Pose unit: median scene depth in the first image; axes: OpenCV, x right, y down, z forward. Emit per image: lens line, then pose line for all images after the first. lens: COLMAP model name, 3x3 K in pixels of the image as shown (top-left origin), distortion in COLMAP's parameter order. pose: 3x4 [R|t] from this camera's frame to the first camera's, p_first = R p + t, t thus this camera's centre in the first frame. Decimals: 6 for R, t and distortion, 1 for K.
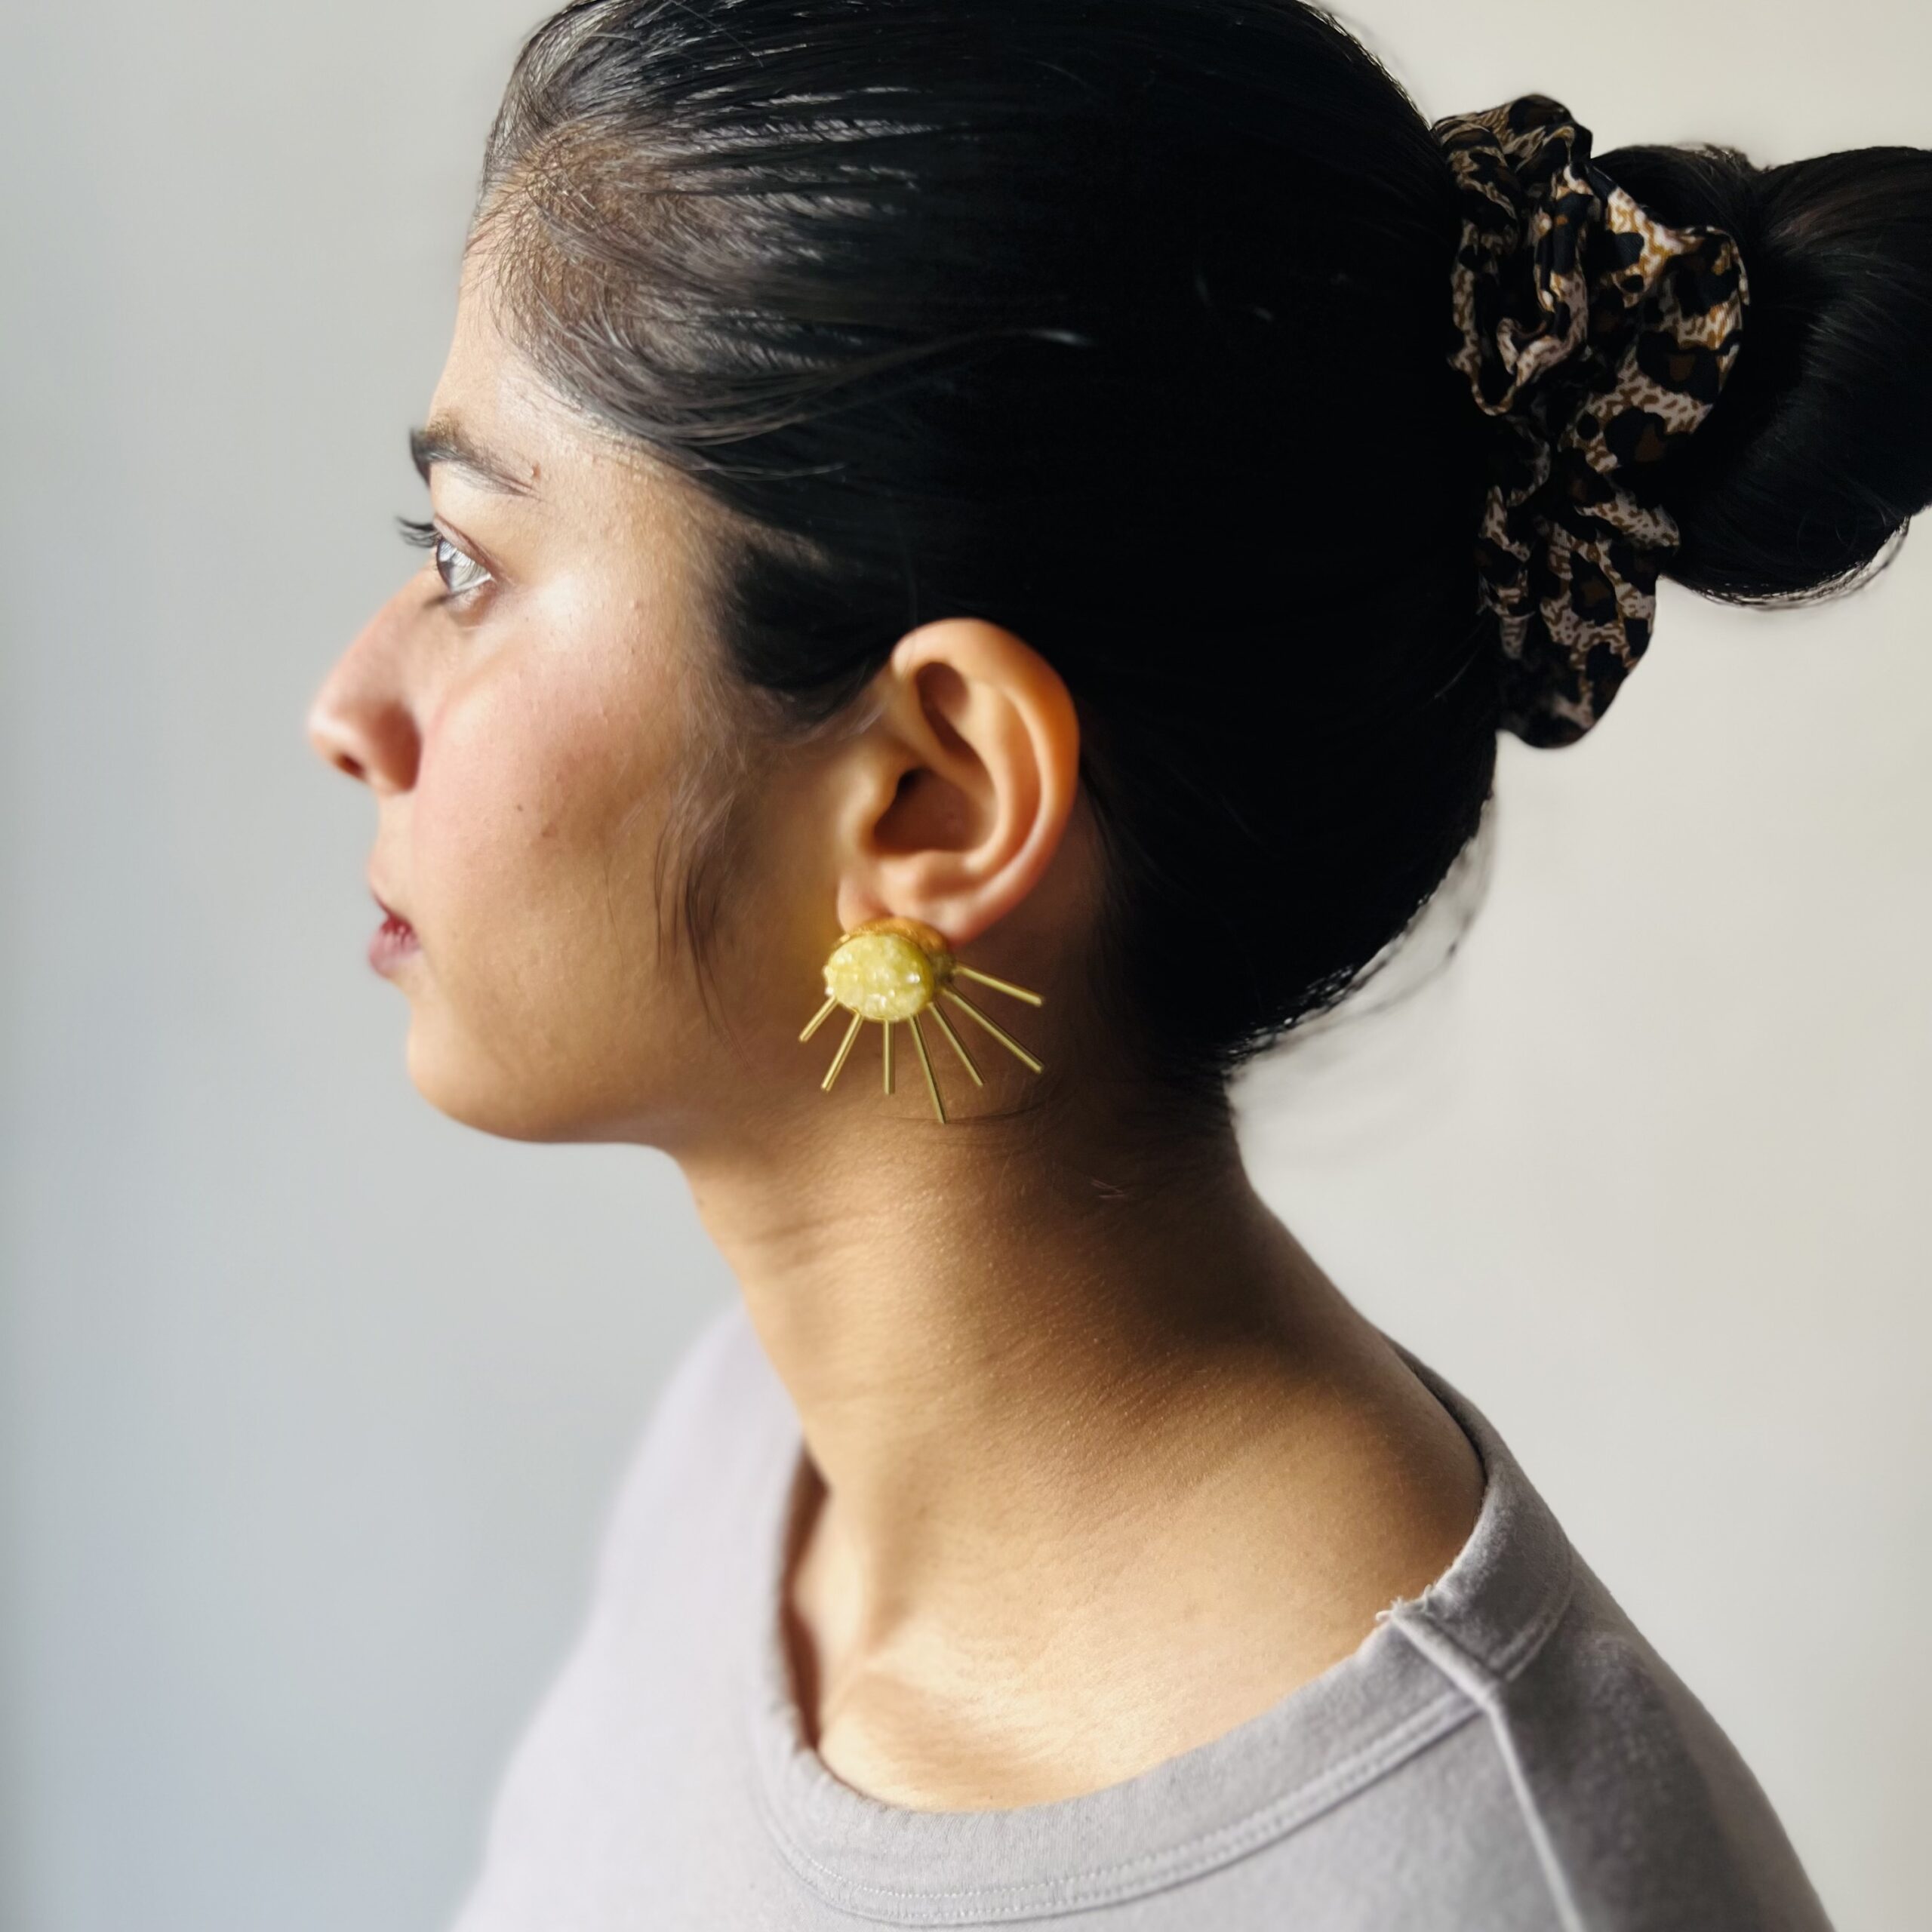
lens RADIAL K [[2078.5, 0, 968.6], [0, 2078.5, 1000.6], [0, 0, 1]] dist [-0.010183, 0.000000]
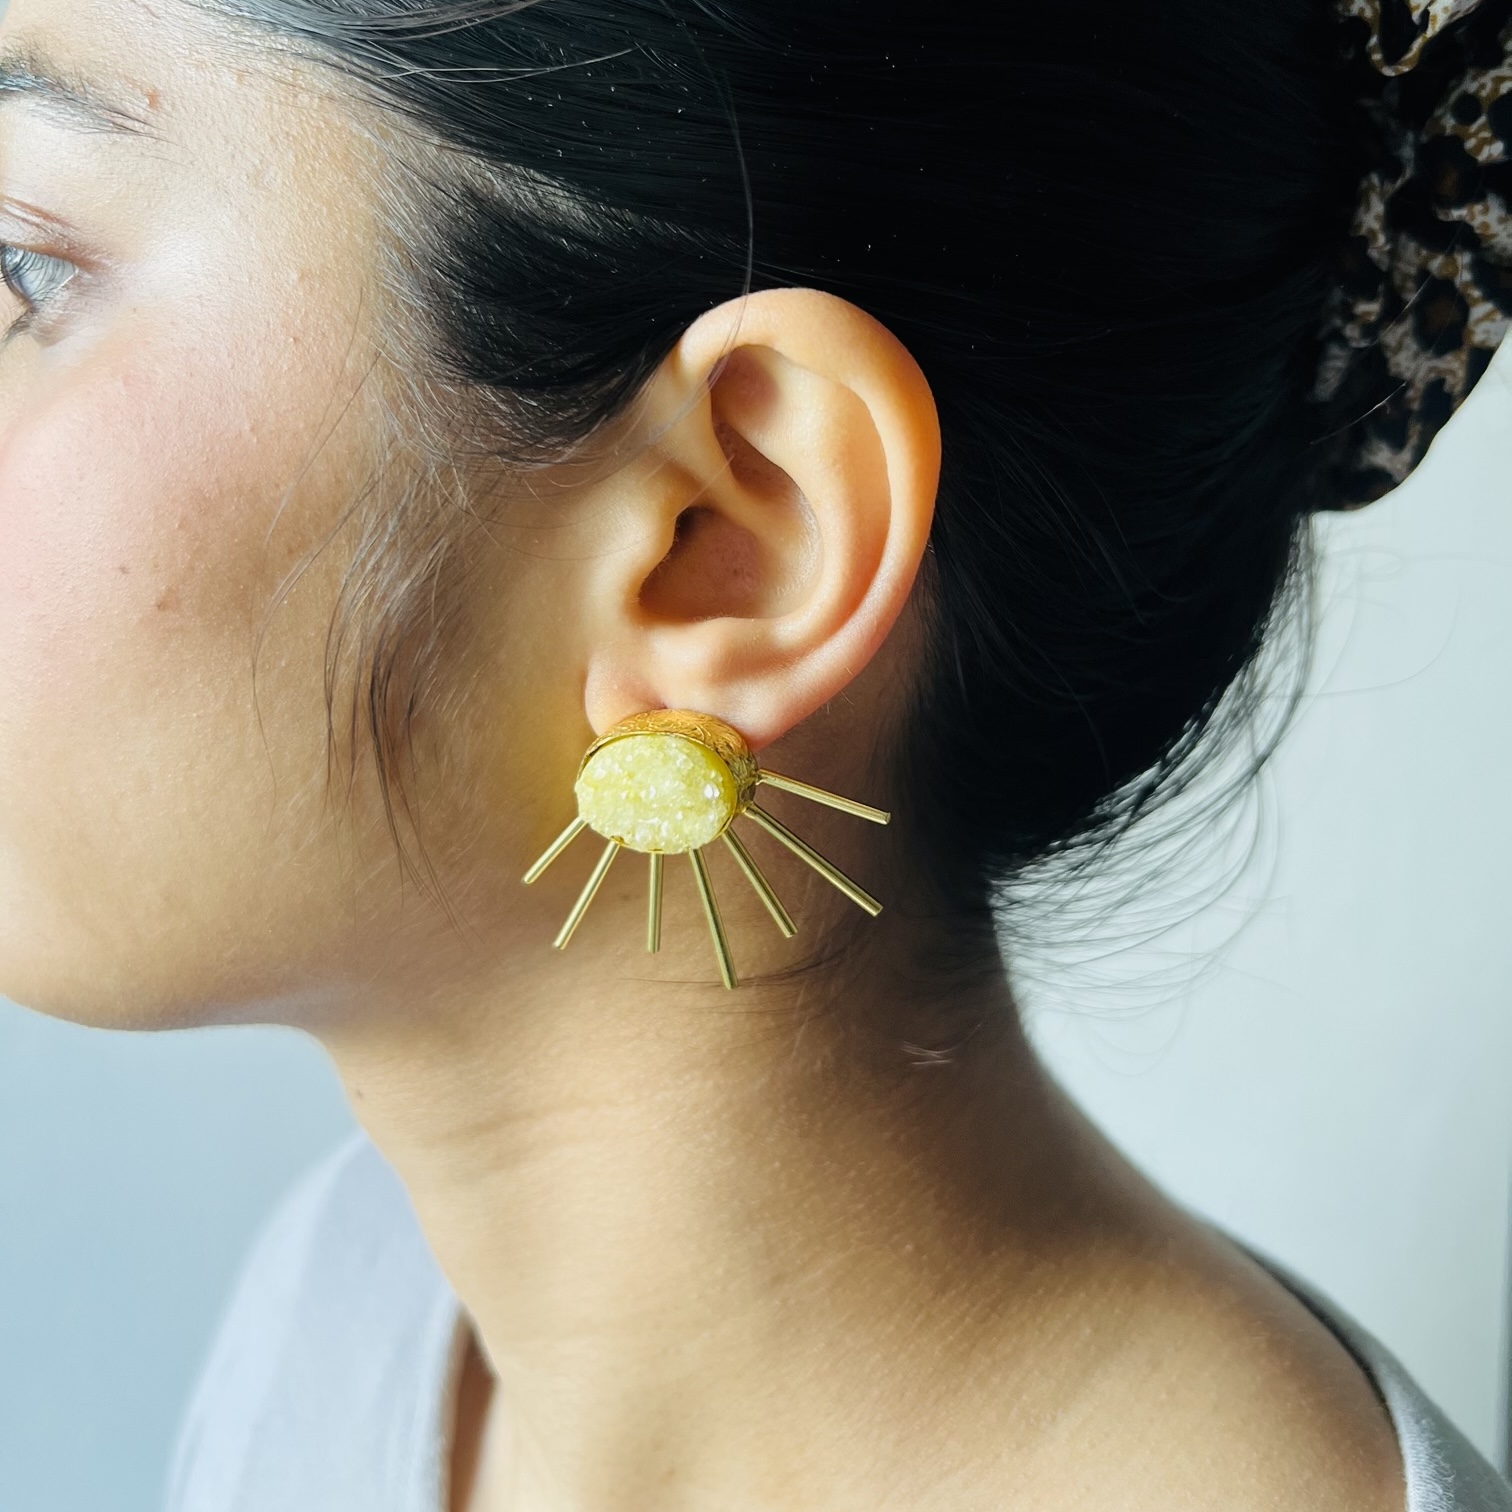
lens RADIAL K [[1626.7, 0, 761.2], [0, 1626.7, 752.6], [0, 0, 1]] dist [-0.010183, 0.000000]
pose [[0.976444, -0.028195, 0.213921, -0.124371], [0.037991, 0.998403, -0.041819, 0.000382], [-0.212401, 0.048961, 0.975955, 0.420353]]
